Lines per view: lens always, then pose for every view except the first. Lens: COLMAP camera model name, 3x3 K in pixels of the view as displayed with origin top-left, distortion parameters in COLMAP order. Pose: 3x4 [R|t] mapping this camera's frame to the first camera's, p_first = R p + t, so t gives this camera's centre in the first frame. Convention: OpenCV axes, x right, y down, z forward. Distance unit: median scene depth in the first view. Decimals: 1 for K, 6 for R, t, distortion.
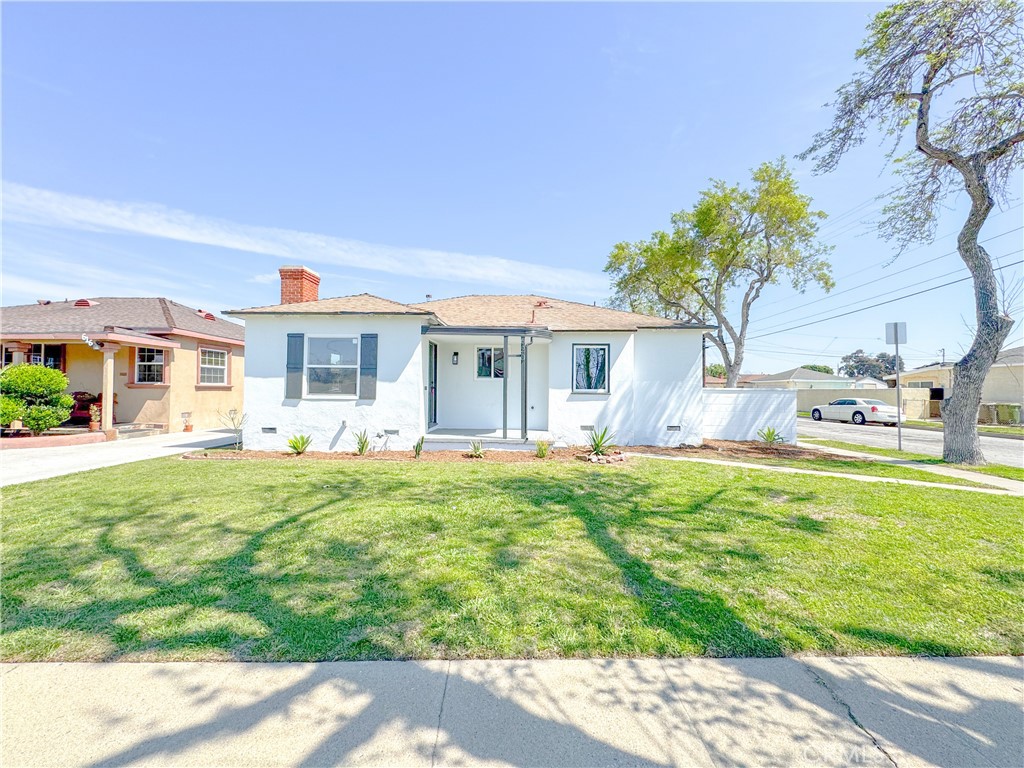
lens RADIAL K [[410.4, 0, 513.6], [0, 410.4, 383.7], [0, 0, 1]] dist [-0.001839, -0.000158]
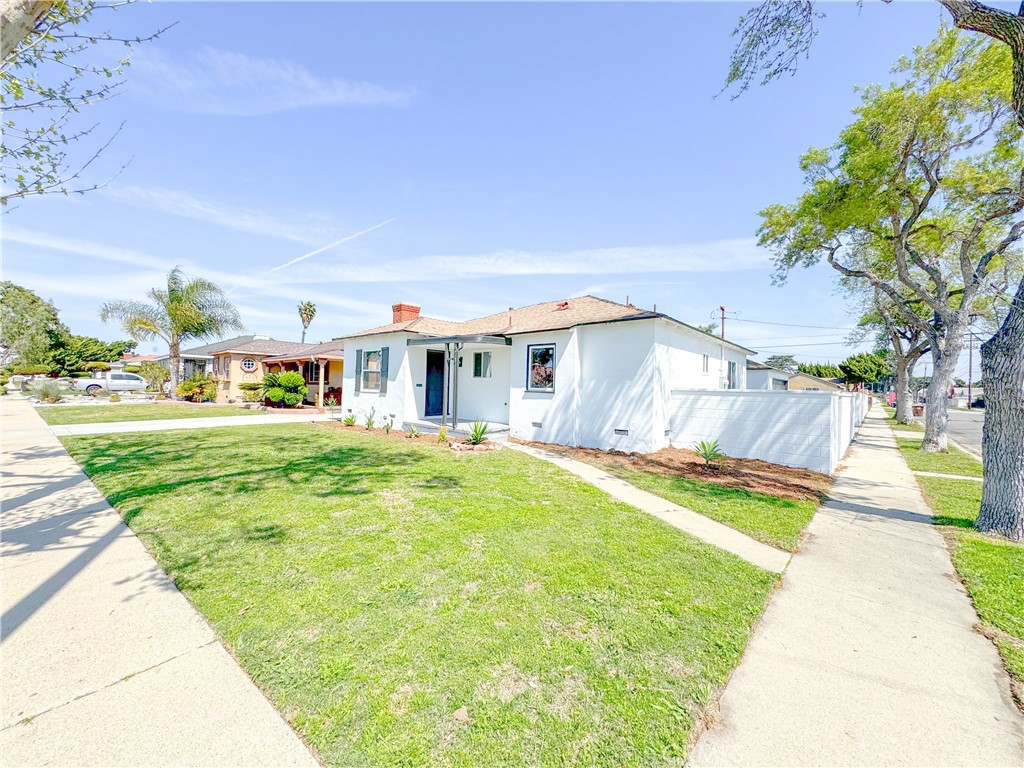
lens RADIAL K [[410.4, 0, 513.6], [0, 410.4, 383.7], [0, 0, 1]] dist [-0.001839, -0.000158]
pose [[0.762151, 0.004084, -0.647386, 0.807826], [-0.009377, 0.999945, -0.004732, 0.008909], [0.647331, 0.009677, 0.762148, 0.167532]]
